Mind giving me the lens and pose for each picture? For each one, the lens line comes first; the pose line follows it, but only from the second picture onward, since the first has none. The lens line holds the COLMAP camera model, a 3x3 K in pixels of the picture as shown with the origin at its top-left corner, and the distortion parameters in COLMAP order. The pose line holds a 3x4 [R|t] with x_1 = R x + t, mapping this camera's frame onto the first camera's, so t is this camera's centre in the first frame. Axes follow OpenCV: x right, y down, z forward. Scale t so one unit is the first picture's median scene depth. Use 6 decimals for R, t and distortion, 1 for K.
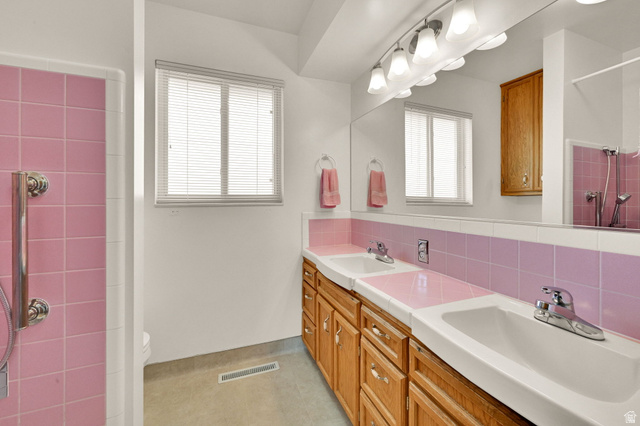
lens RADIAL K [[263.6, 0, 322.9], [0, 263.6, 198.5], [0, 0, 1]] dist [0.001844, 0.000210]
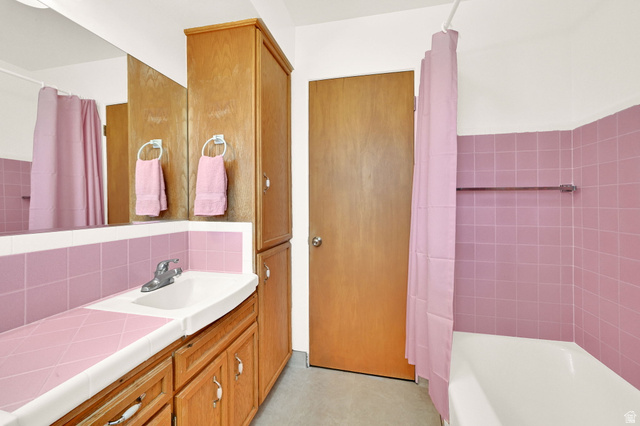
lens RADIAL K [[263.6, 0, 322.9], [0, 263.6, 198.5], [0, 0, 1]] dist [0.001844, 0.000210]
pose [[-0.822321, 0.004644, 0.569005, -0.662005], [0.000586, 0.999973, -0.007314, -0.015498], [-0.569023, -0.005681, -0.822302, 1.513027]]
